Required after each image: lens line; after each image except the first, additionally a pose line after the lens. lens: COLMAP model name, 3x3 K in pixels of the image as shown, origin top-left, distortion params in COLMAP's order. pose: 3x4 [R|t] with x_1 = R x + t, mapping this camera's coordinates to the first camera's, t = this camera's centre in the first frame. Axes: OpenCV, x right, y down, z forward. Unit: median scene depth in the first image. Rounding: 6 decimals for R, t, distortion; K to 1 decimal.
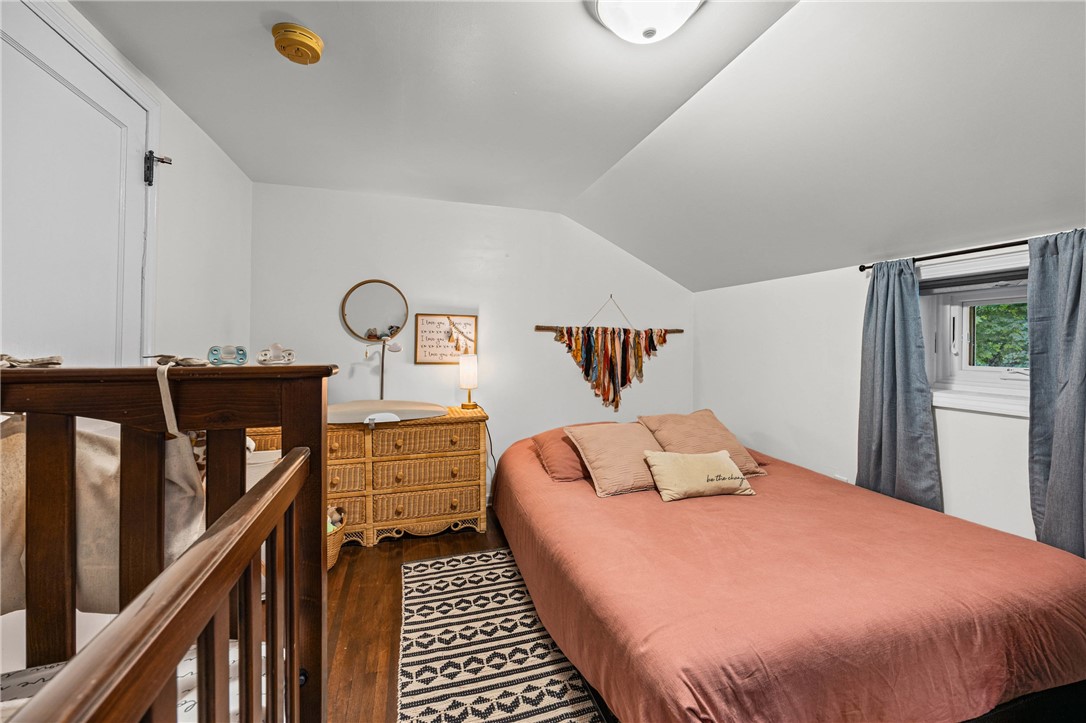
lens RADIAL K [[438.1, 0, 542.5], [0, 438.1, 345.1], [0, 0, 1]] dist [-0.009225, 0.000459]
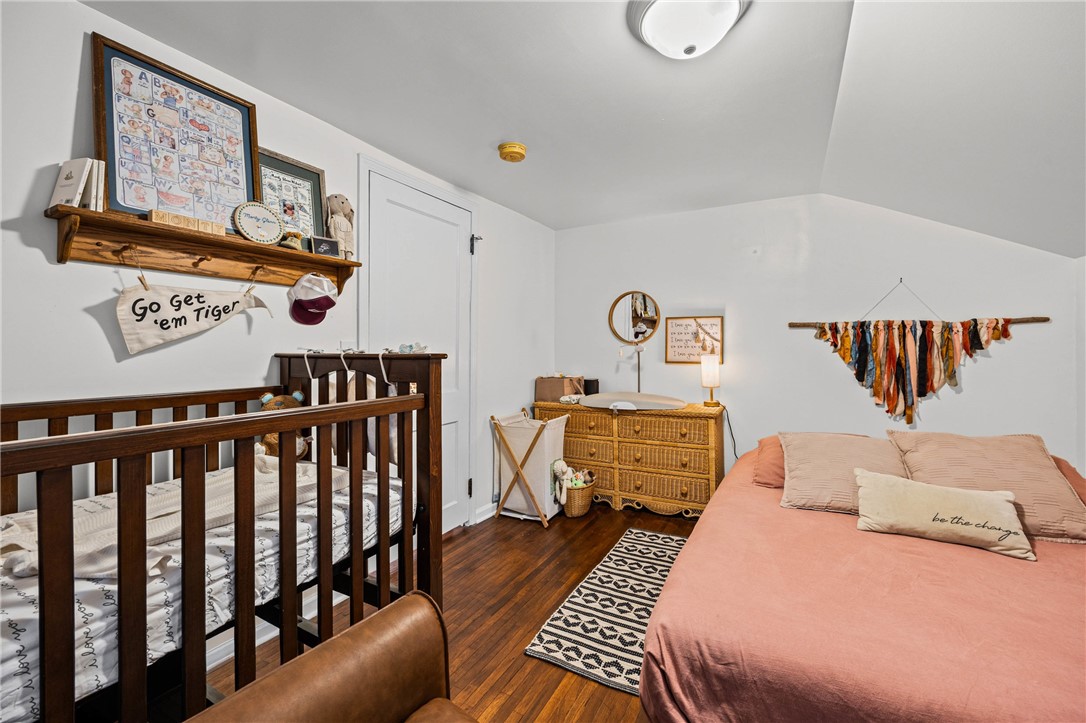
lens RADIAL K [[438.1, 0, 542.5], [0, 438.1, 345.1], [0, 0, 1]] dist [-0.009225, 0.000459]
pose [[0.691125, -0.014370, -0.722592, 0.352938], [0.008429, 0.999895, -0.011822, 0.010255], [0.722686, 0.002080, 0.691173, -0.002704]]
